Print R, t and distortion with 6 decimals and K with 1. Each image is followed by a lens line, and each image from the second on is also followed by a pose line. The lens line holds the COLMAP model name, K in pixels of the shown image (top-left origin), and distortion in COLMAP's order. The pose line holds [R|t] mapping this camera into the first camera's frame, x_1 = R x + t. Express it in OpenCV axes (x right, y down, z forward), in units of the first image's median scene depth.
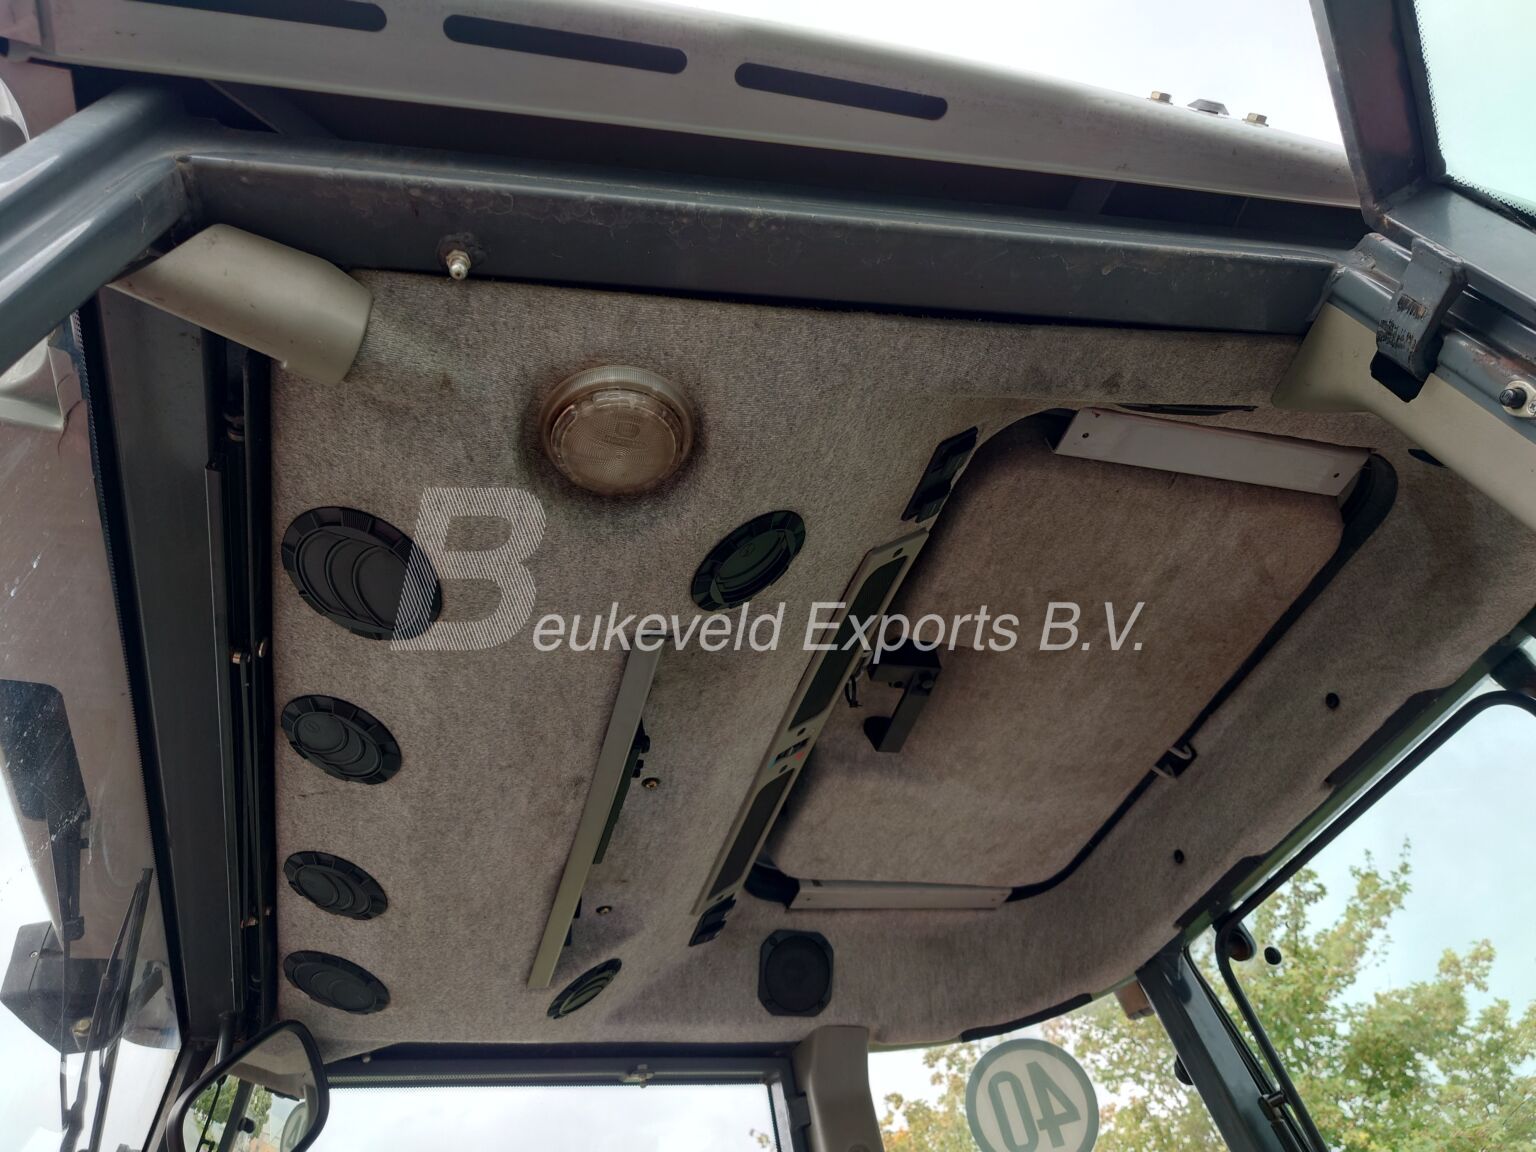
lens RADIAL K [[1094.7, 0, 768.0], [0, 1094.7, 576.0], [0, 0, 1]] dist [-0.011942, 0.023340]
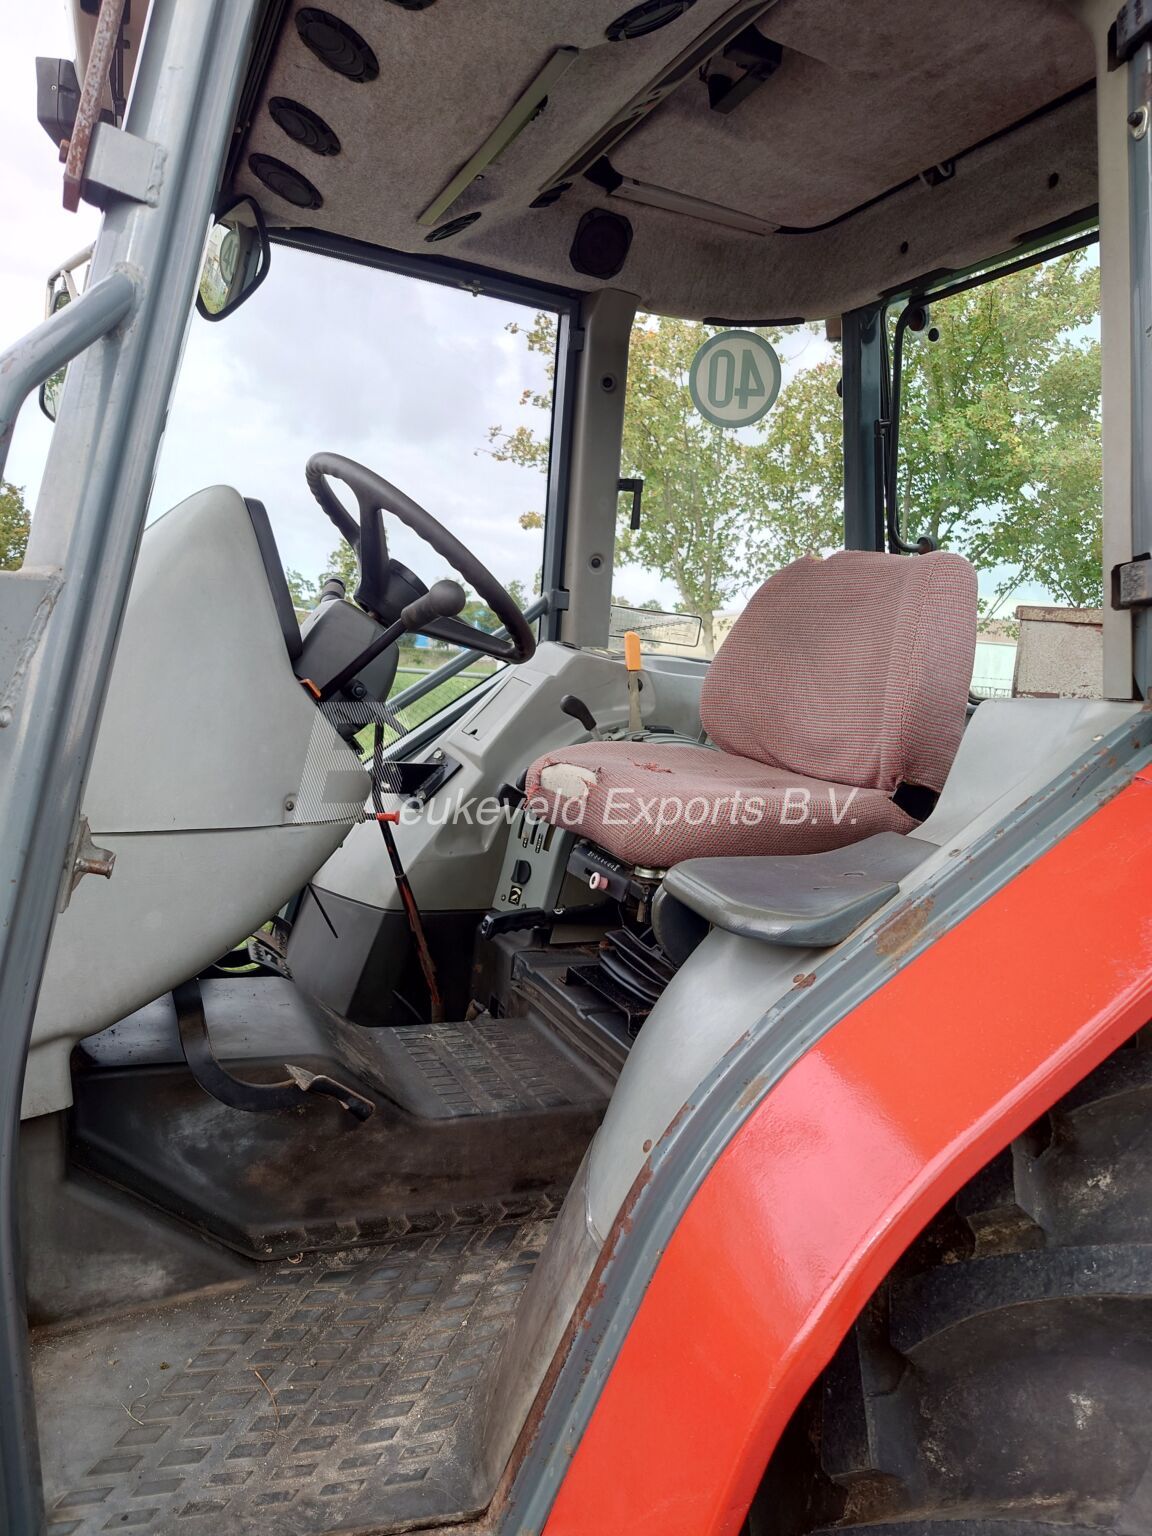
lens RADIAL K [[1094.7, 0, 576.0], [0, 1094.7, 768.0], [0, 0, 1]] dist [-0.011942, 0.023340]
pose [[0.965462, 0.219501, 0.140362, -0.053922], [-0.247867, 0.607815, 0.754402, -0.258542], [0.080278, -0.763138, 0.641230, -0.356960]]
